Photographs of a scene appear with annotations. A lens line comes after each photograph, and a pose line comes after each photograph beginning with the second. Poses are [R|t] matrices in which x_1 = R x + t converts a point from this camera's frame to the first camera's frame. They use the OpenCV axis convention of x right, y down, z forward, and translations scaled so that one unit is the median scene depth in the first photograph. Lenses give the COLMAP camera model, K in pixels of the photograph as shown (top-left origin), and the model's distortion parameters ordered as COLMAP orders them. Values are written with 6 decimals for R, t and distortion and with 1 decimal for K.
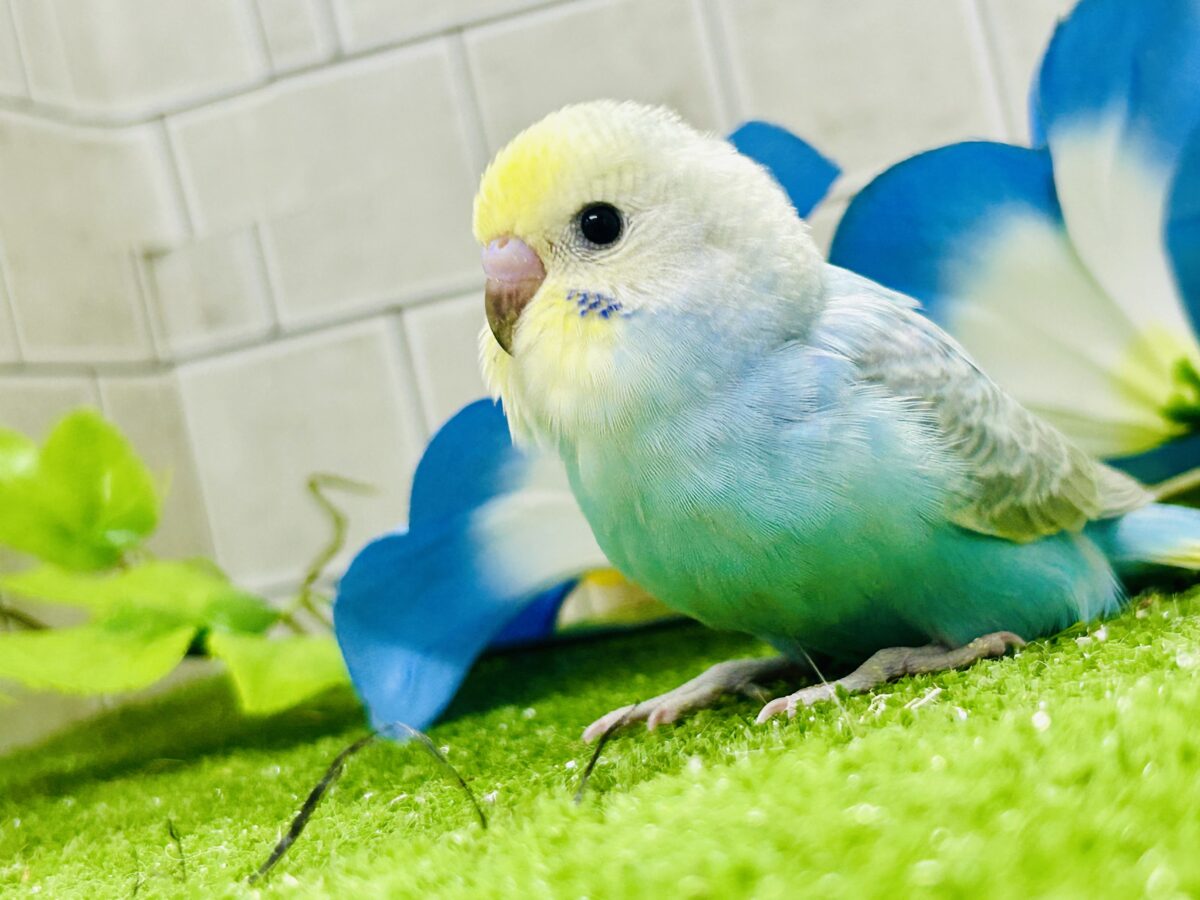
lens RADIAL K [[2178.0, 0, 602.2], [0, 2178.0, 448.4], [0, 0, 1]] dist [0.064215, 0.000000]
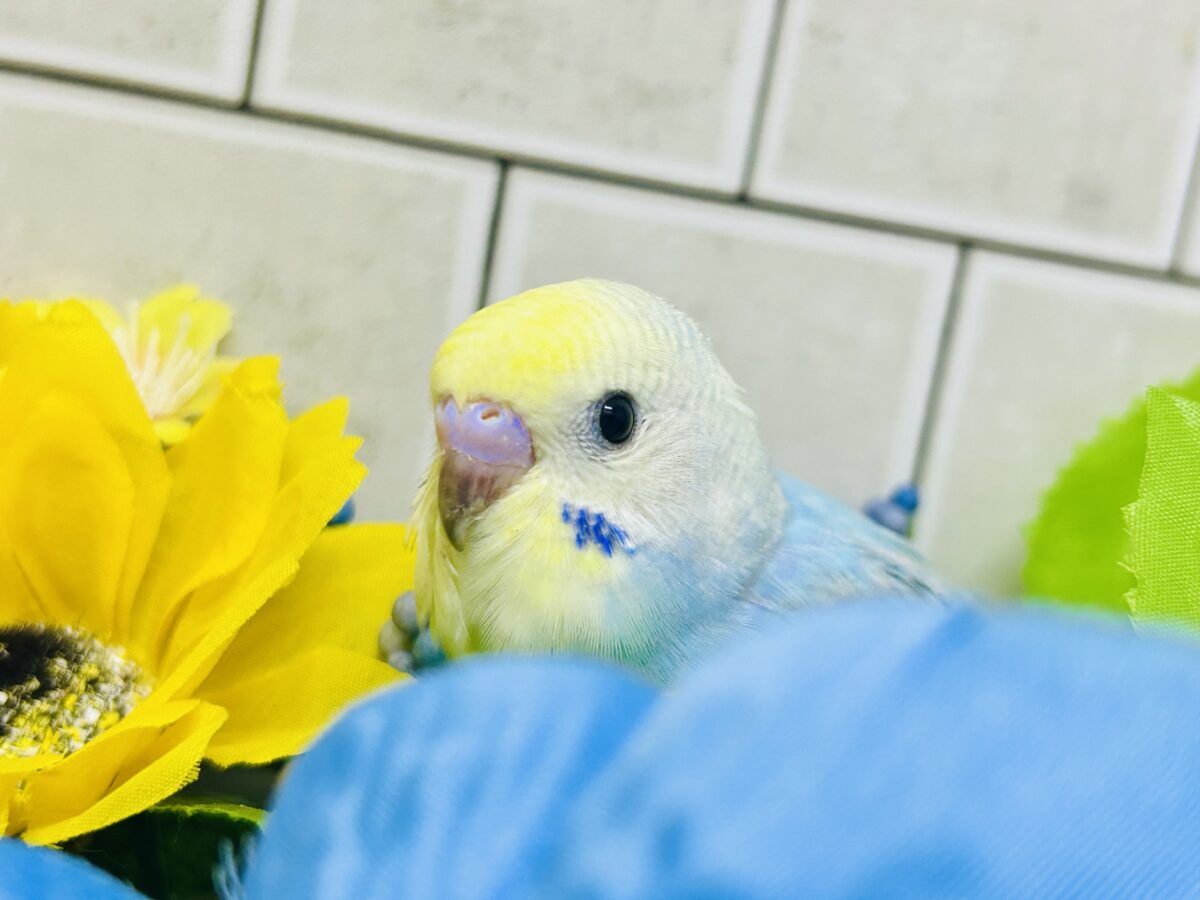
lens RADIAL K [[1783.5, 0, 600.7], [0, 1783.5, 449.1], [0, 0, 1]] dist [0.005492, 0.000000]
pose [[0.965451, 0.260088, 0.016083, -0.015891], [-0.258061, 0.962846, -0.079574, -0.042210], [-0.036182, 0.072674, 0.996699, 0.389732]]
